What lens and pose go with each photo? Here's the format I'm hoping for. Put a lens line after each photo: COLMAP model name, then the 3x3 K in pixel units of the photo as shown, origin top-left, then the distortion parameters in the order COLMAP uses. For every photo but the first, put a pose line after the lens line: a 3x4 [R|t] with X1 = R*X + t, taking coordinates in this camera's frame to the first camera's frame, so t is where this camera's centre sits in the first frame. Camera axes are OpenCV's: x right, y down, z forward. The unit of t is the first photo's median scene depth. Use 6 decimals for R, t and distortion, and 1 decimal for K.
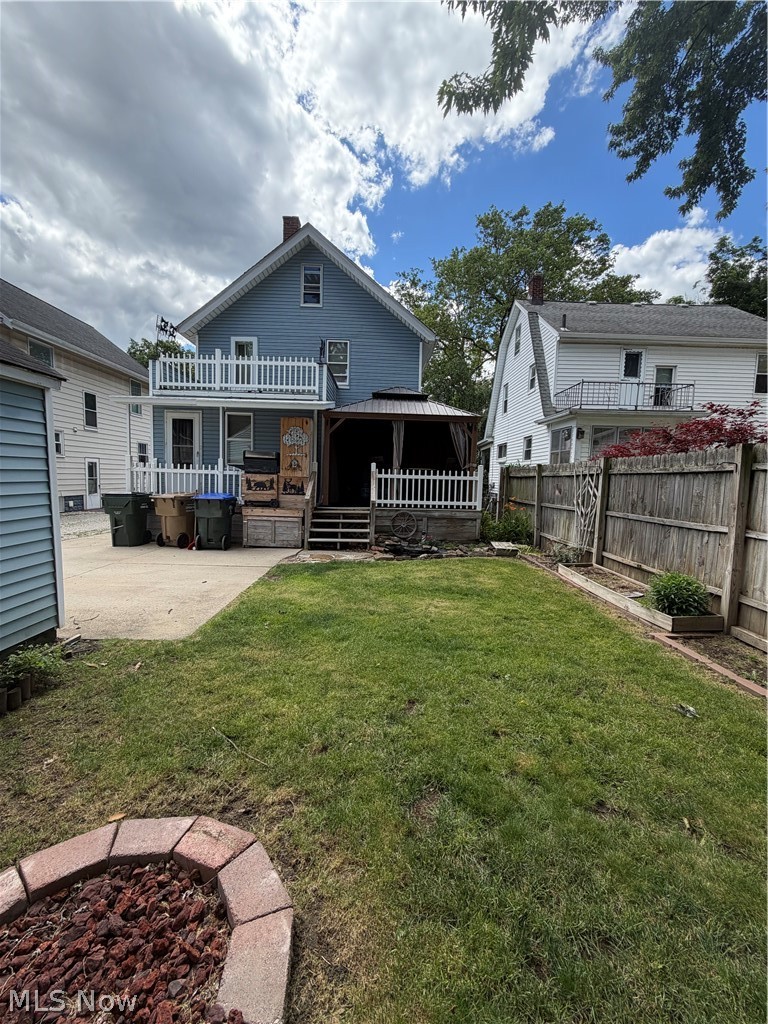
lens RADIAL K [[409.2, 0, 384.3], [0, 409.2, 510.8], [0, 0, 1]] dist [-0.000746, -0.000001]
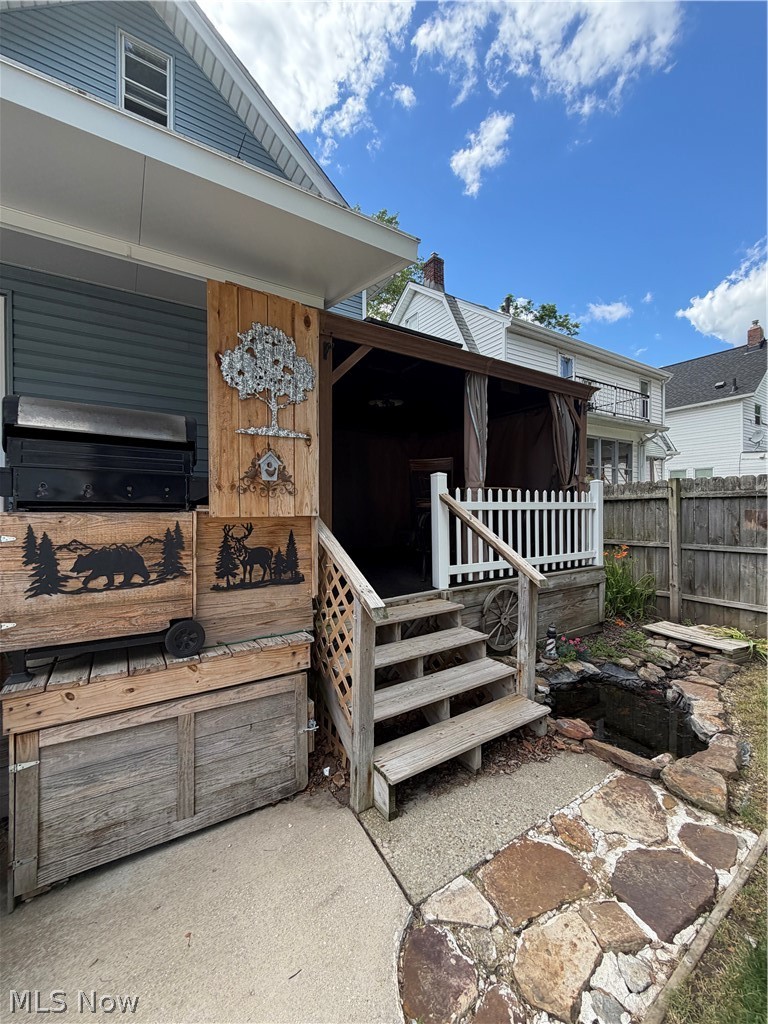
lens RADIAL K [[409.2, 0, 386.5], [0, 409.2, 511.2], [0, 0, 1]] dist [-0.000746, -0.000001]
pose [[0.850054, -0.037303, 0.525372, -0.289034], [0.076937, 0.995584, -0.053795, -0.066726], [-0.521045, 0.086149, 0.849170, 0.735140]]
